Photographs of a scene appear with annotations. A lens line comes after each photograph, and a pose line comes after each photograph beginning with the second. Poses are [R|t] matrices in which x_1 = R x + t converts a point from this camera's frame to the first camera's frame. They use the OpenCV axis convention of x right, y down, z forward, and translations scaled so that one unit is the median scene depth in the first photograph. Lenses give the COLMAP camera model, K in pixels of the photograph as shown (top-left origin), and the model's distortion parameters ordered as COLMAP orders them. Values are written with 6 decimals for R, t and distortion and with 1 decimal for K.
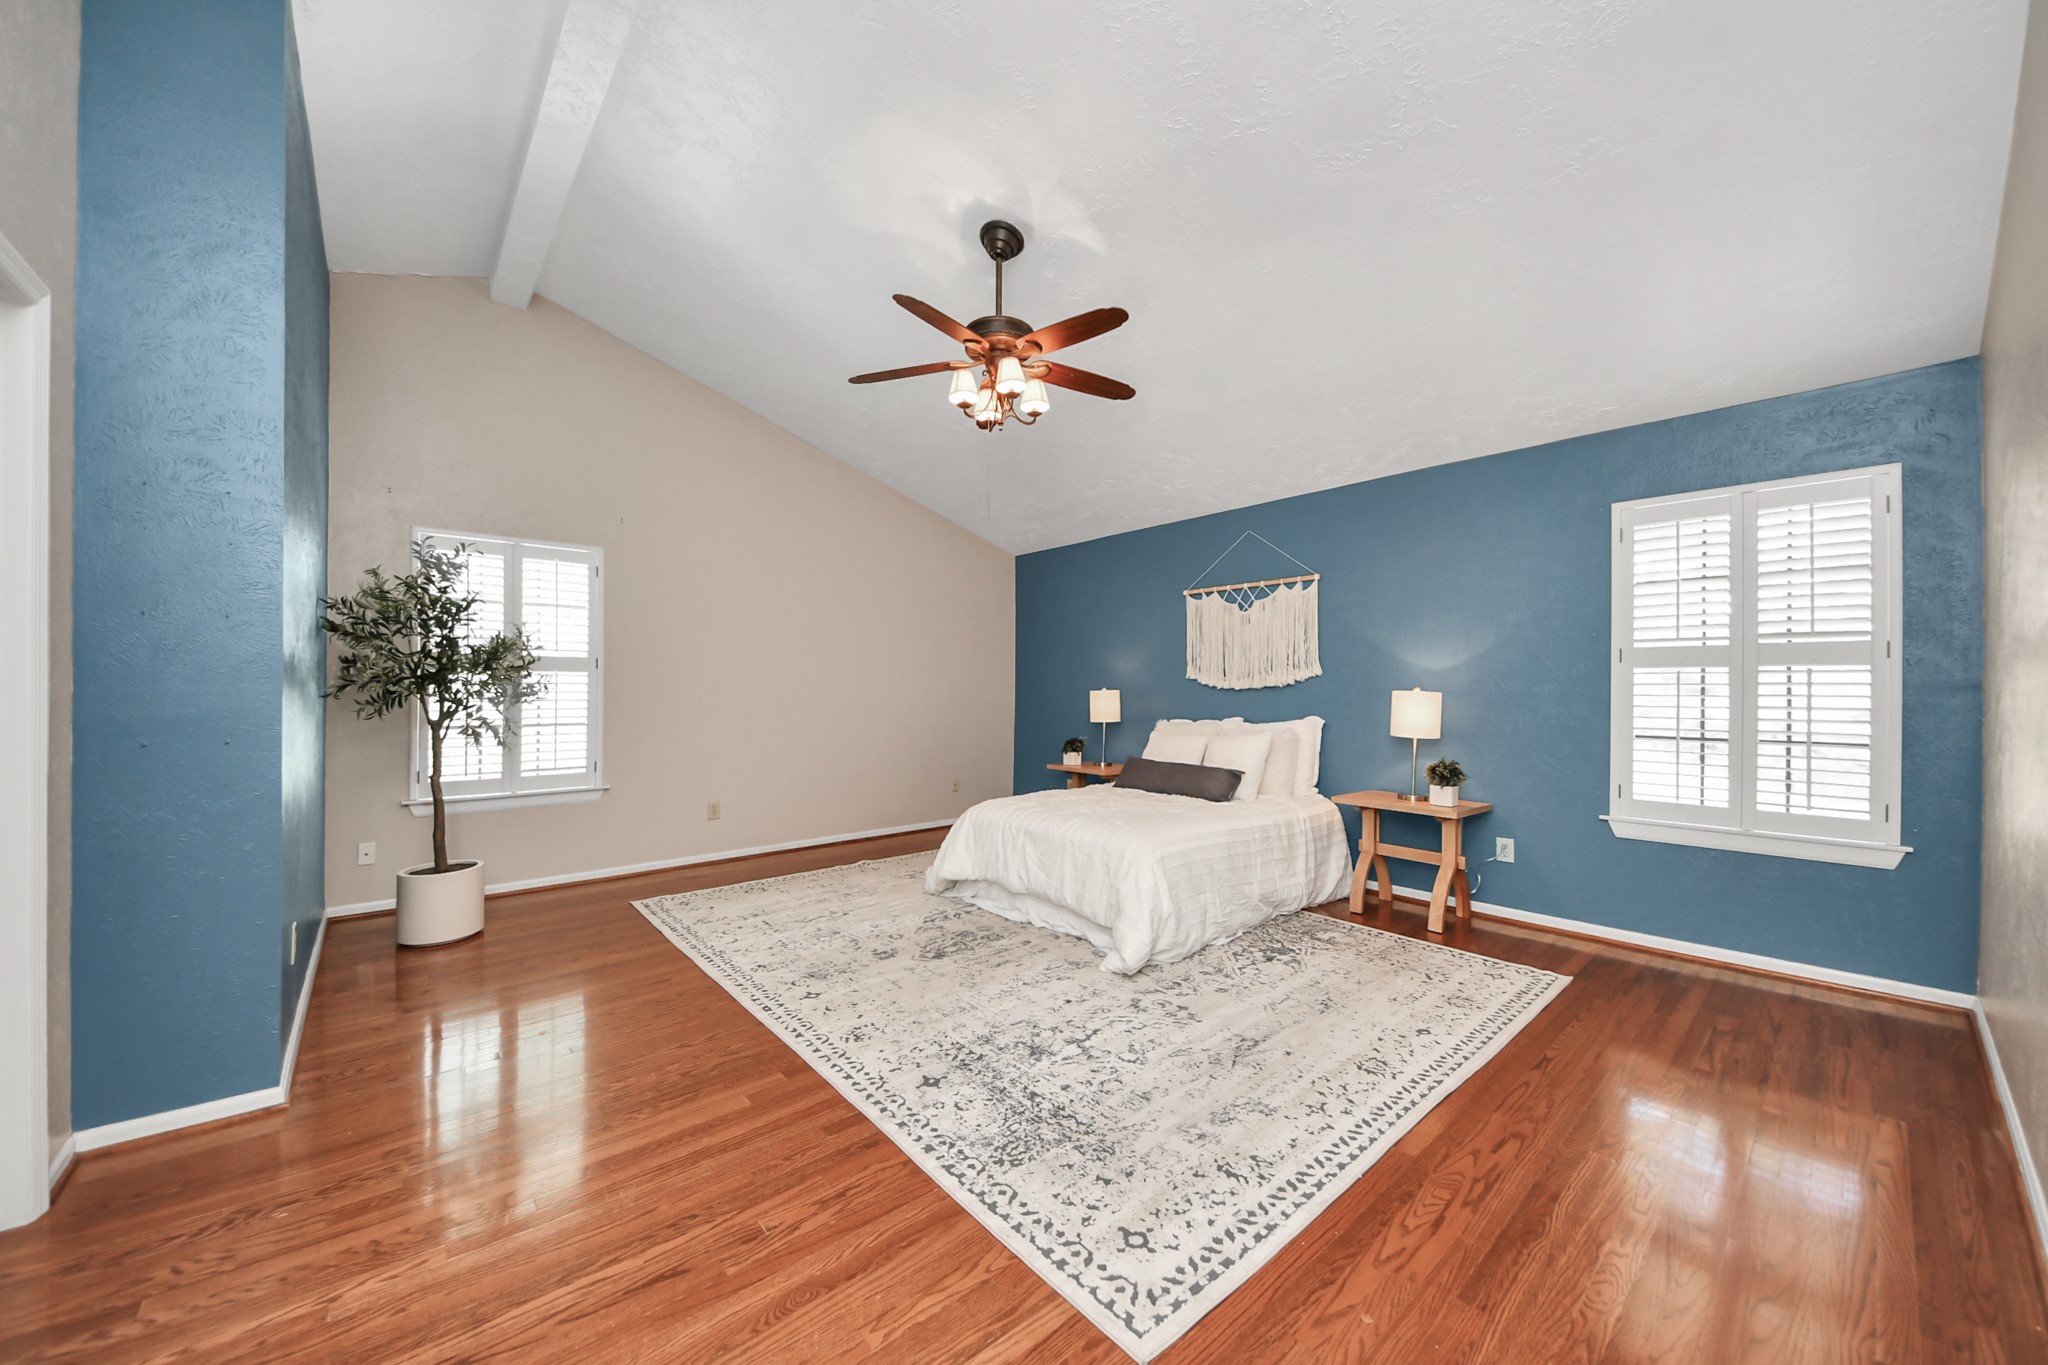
lens RADIAL K [[739.0, 0, 1021.8], [0, 739.0, 690.3], [0, 0, 1]] dist [0.036245, -0.020428]
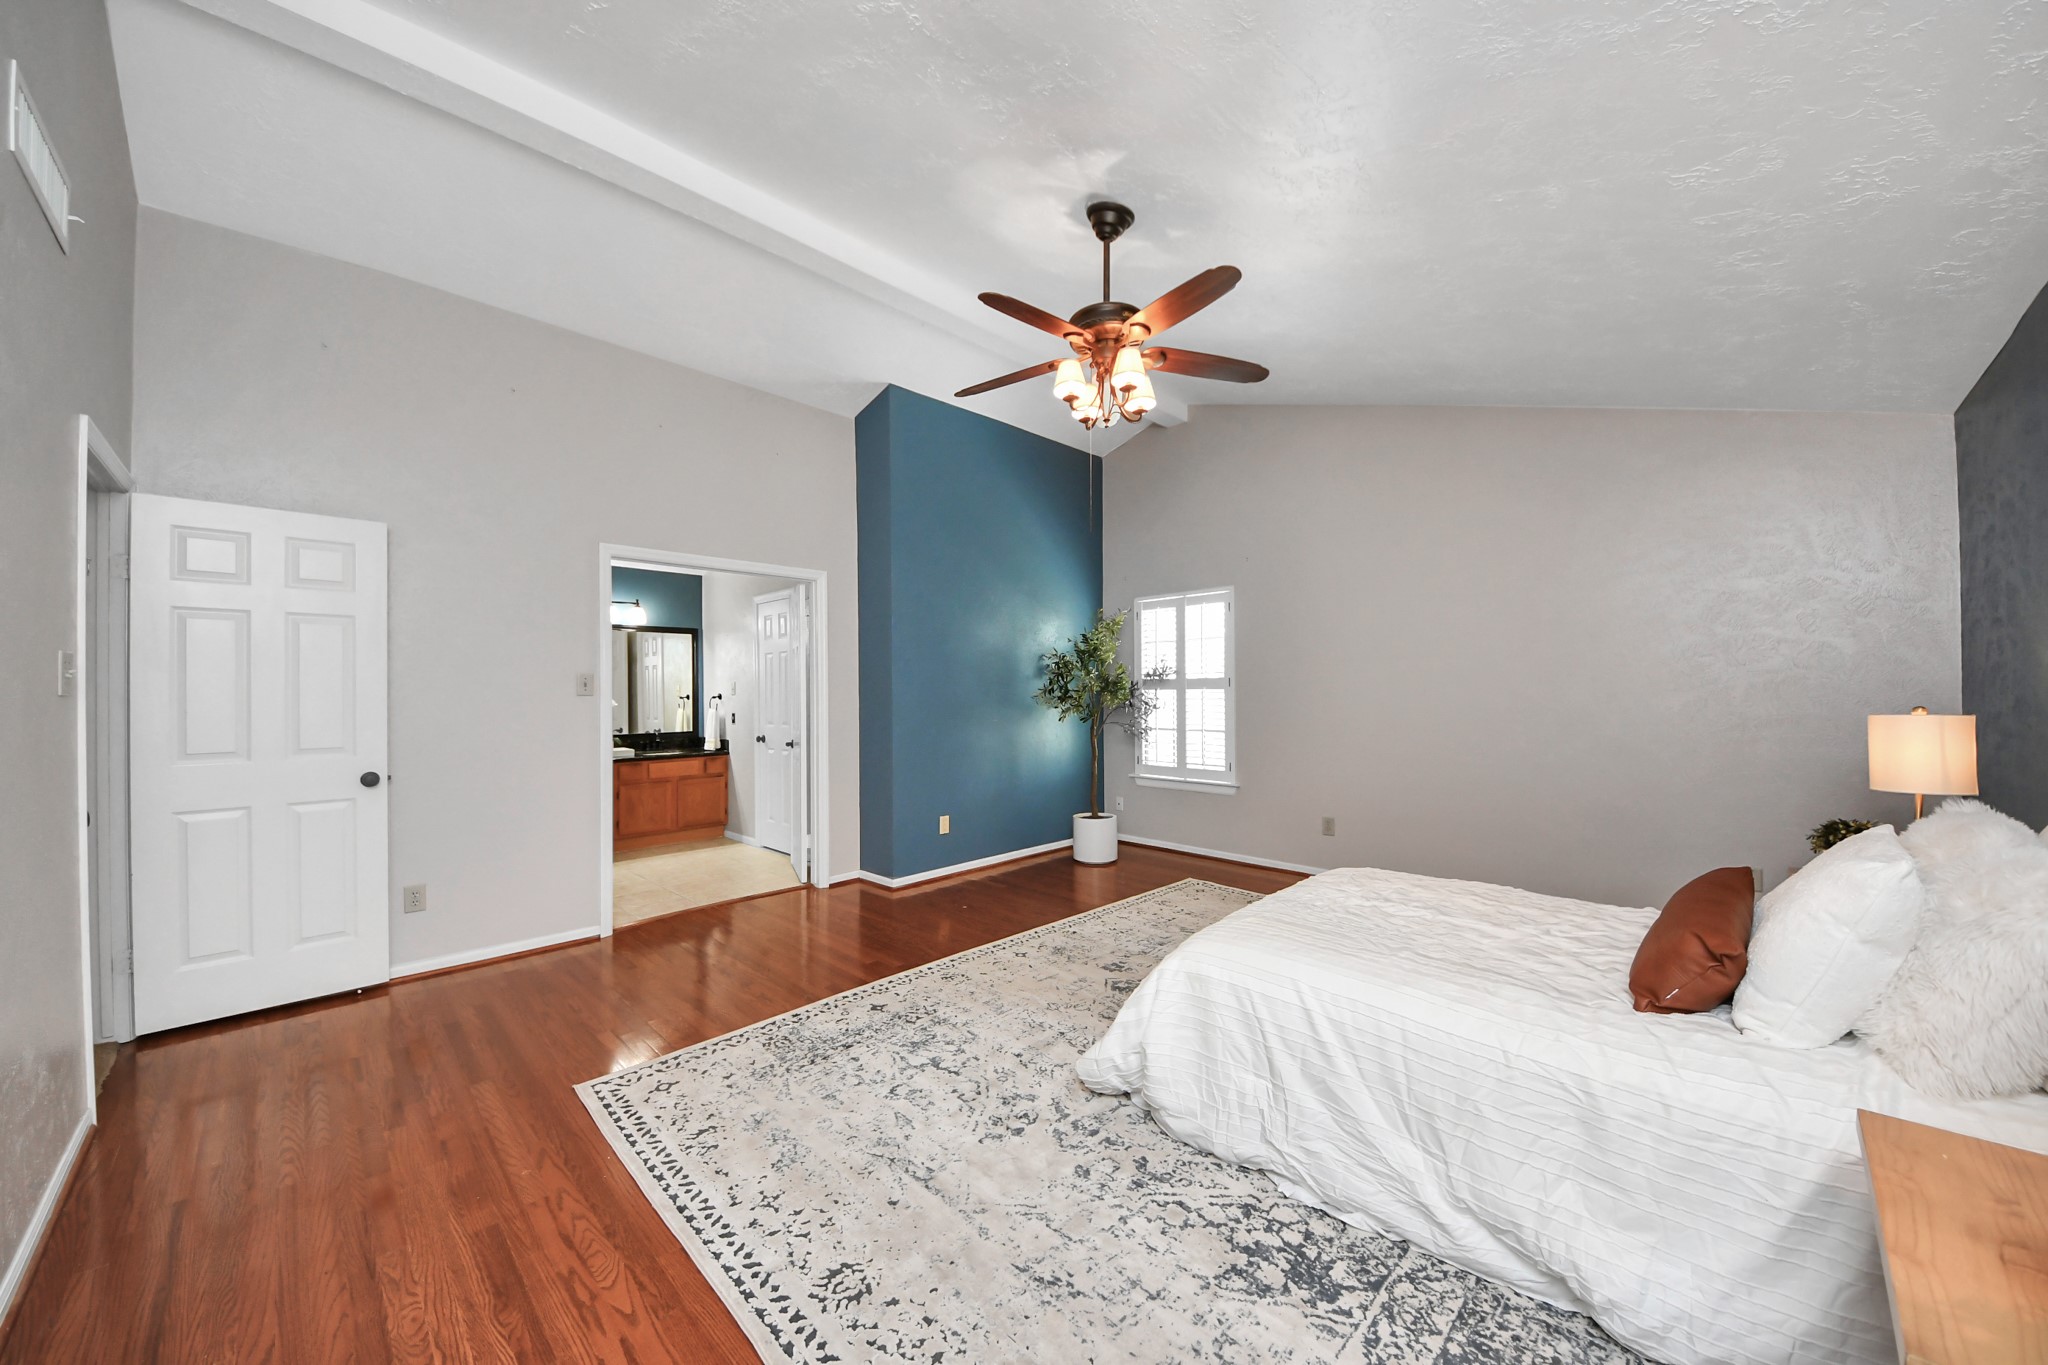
lens RADIAL K [[739.0, 0, 1021.8], [0, 739.0, 690.3], [0, 0, 1]] dist [0.036245, -0.020428]
pose [[0.060526, -0.001732, -0.998165, 1.016229], [0.003470, 0.999993, -0.001524, -0.035915], [0.998161, -0.003372, 0.060532, 0.973387]]
